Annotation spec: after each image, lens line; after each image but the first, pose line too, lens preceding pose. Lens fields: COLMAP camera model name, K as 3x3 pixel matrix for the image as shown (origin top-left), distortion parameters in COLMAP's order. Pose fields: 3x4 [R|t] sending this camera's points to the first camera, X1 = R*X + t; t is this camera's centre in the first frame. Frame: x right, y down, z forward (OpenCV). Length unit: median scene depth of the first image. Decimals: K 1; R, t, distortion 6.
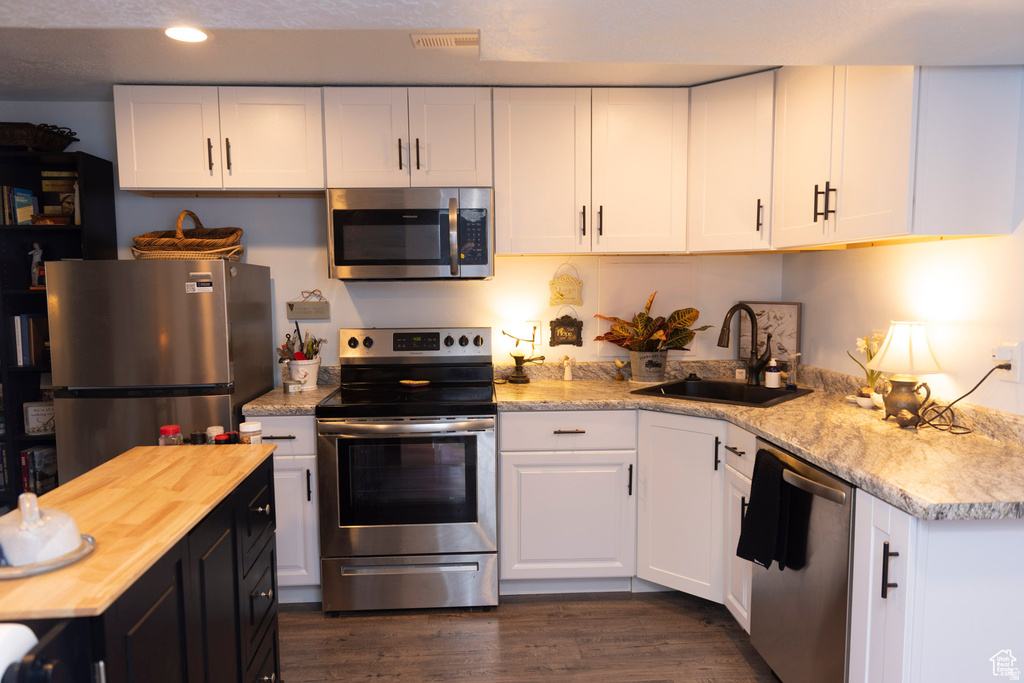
lens RADIAL K [[684.1, 0, 503.9], [0, 684.1, 339.7], [0, 0, 1]] dist [0.022557, -0.003983]
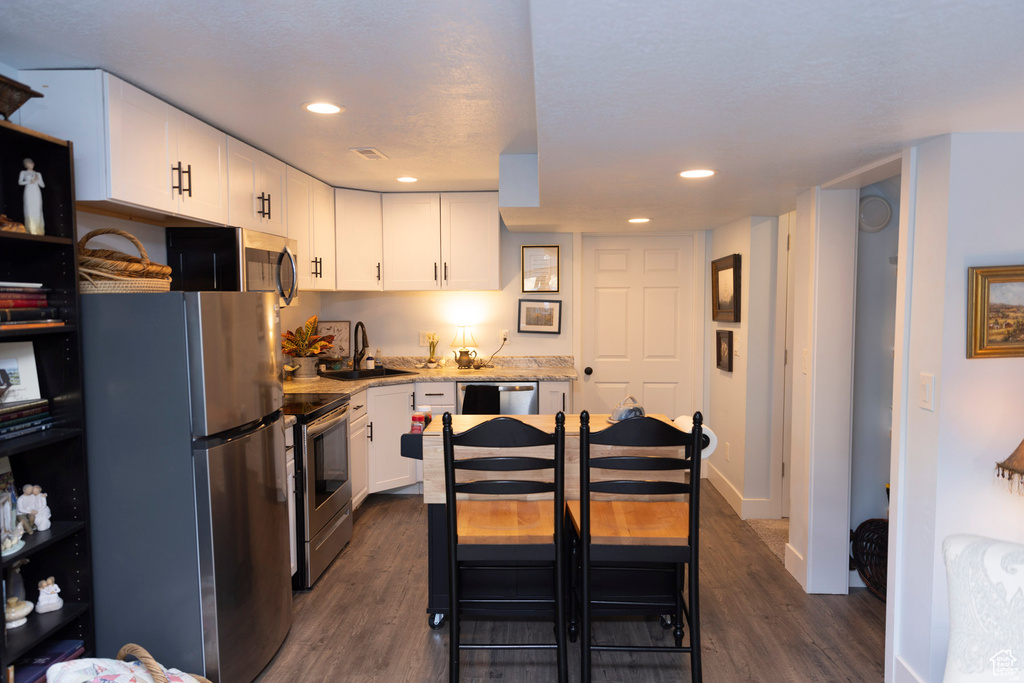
lens RADIAL K [[684.1, 0, 513.2], [0, 684.1, 342.3], [0, 0, 1]] dist [0.022557, -0.003983]
pose [[0.100405, -0.058252, 0.993240, -1.473269], [0.086202, 0.995040, 0.049644, -0.060522], [-0.991205, 0.080635, 0.104929, 0.522383]]
